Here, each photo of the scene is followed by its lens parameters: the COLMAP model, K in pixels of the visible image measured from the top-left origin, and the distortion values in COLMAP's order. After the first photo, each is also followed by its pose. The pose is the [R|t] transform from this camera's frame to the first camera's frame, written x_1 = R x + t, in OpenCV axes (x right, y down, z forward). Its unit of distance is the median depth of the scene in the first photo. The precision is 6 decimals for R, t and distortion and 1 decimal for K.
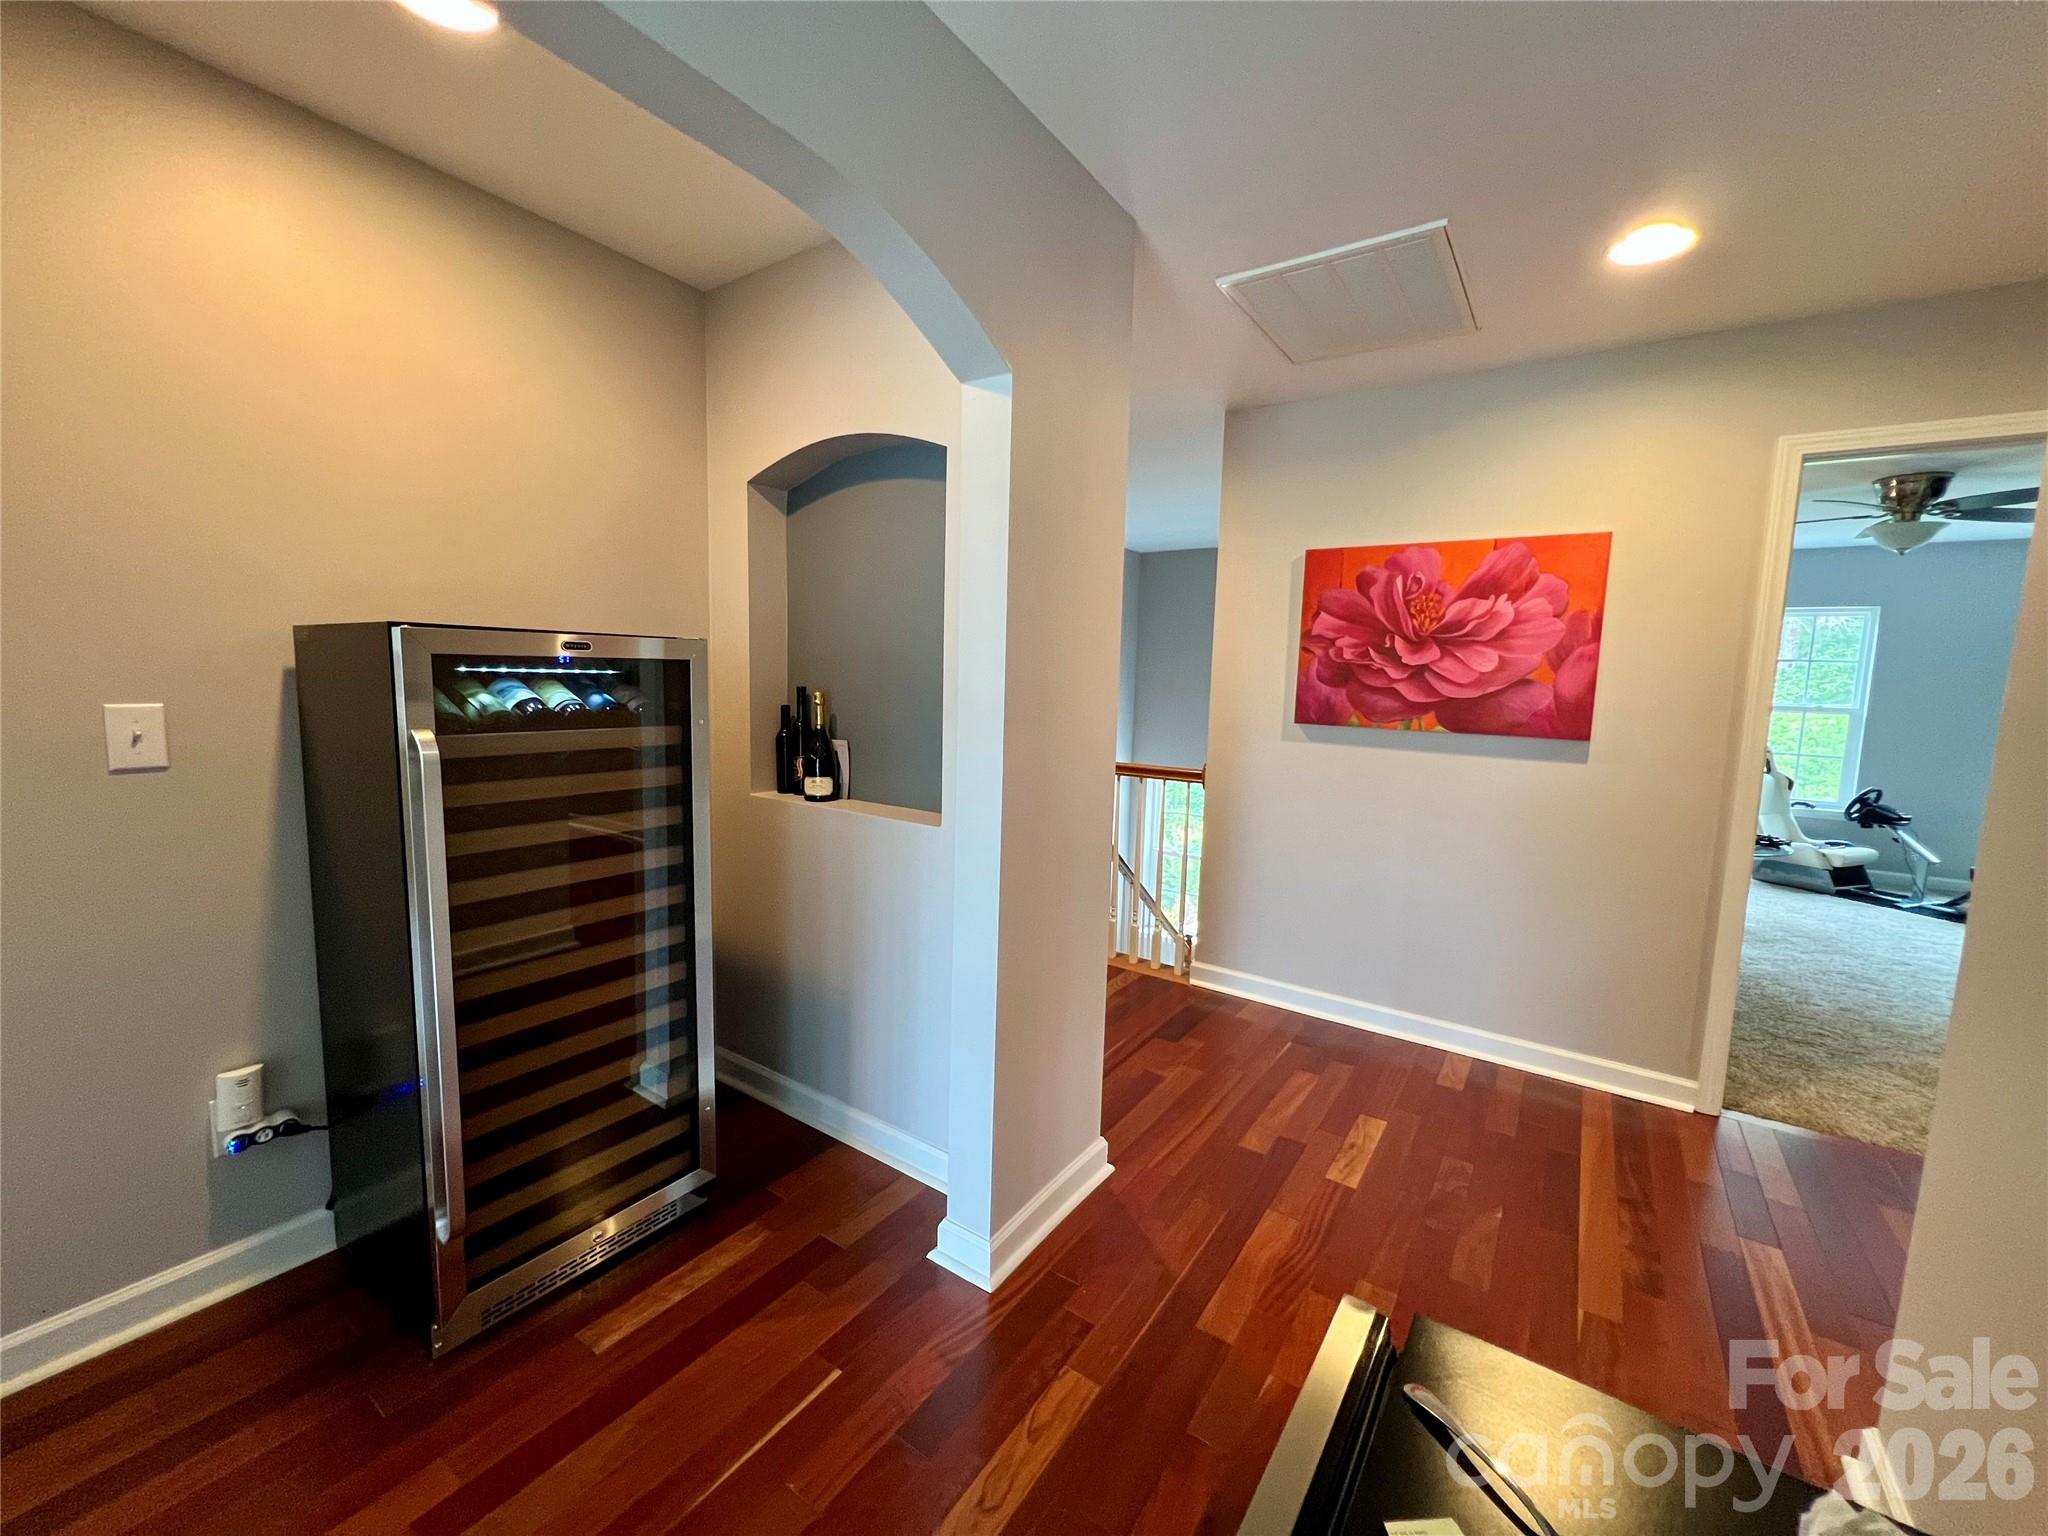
lens RADIAL K [[812.1, 0, 1025.8], [0, 812.1, 763.1], [0, 0, 1]] dist [0.003457, 0.000329]
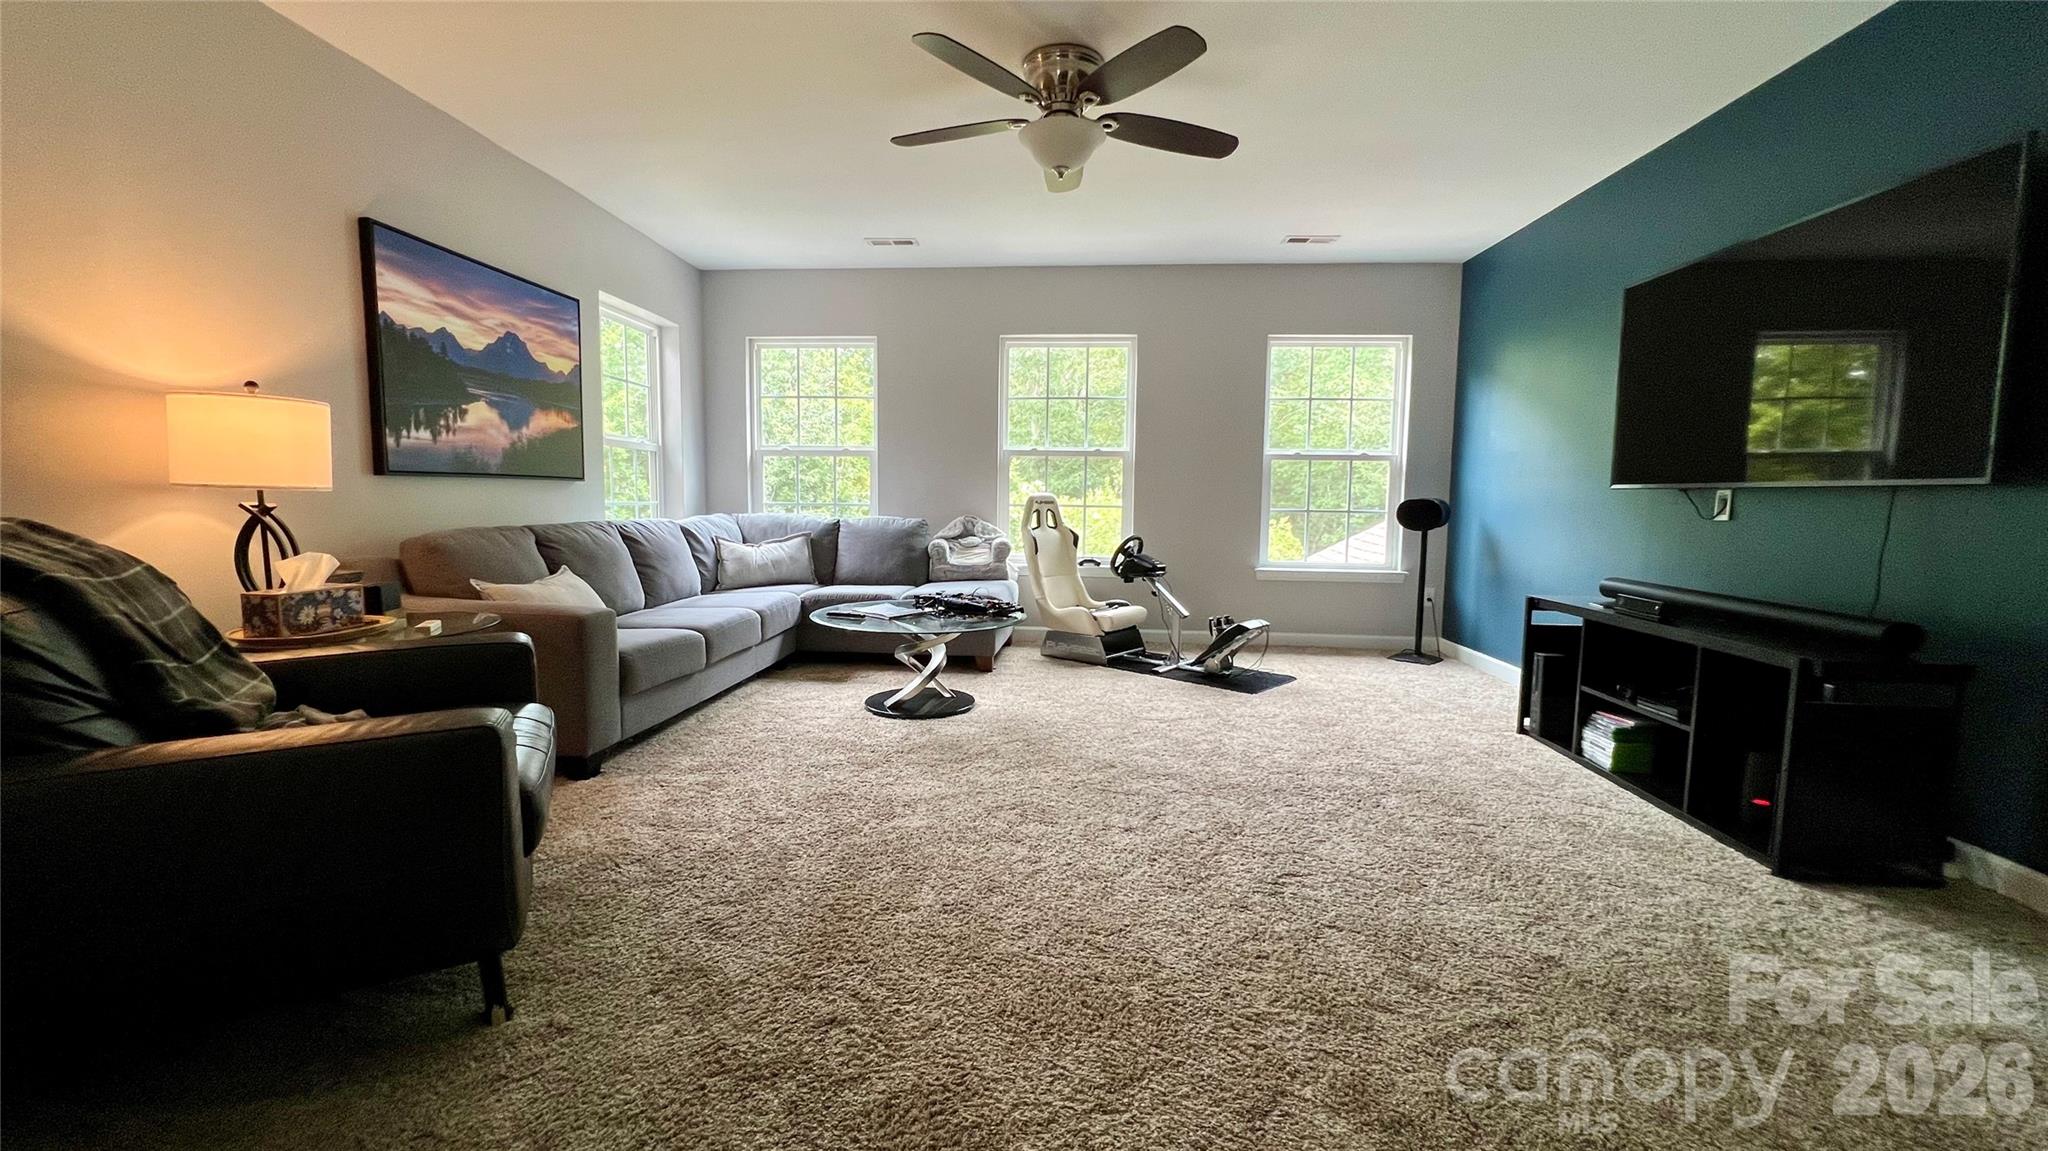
lens RADIAL K [[788.9, 0, 1033.3], [0, 788.9, 573.5], [0, 0, 1]] dist [-0.001456, -0.000011]
pose [[0.859201, -0.067023, 0.507229, 0.522039], [0.069627, 0.997477, 0.013861, 0.051225], [-0.506878, 0.023408, 0.861700, 0.337548]]
